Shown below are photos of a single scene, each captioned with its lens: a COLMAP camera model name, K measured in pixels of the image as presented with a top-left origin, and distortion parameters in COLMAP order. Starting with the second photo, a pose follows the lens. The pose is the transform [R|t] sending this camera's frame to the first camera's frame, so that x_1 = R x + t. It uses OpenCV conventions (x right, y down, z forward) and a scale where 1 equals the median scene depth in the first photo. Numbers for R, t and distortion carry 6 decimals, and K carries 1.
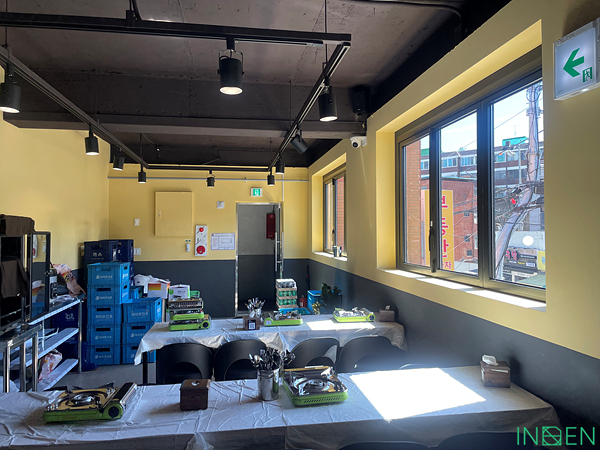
lens RADIAL K [[453.1, 0, 303.2], [0, 453.1, 220.4], [0, 0, 1]] dist [0.083160, -0.102696]
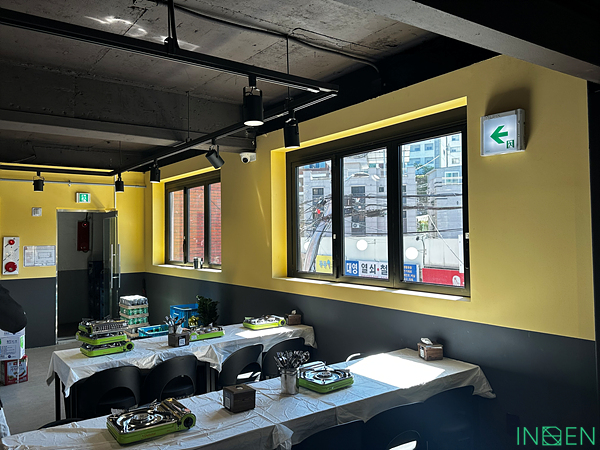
lens RADIAL K [[487.0, 0, 306.4], [0, 487.0, 220.4], [0, 0, 1]] dist [0.156779, -0.265873]
pose [[0.885712, 0.008126, 0.464164, -0.301730], [-0.002647, 0.999919, -0.012454, -0.015220], [-0.464227, 0.009802, 0.885662, -0.061598]]
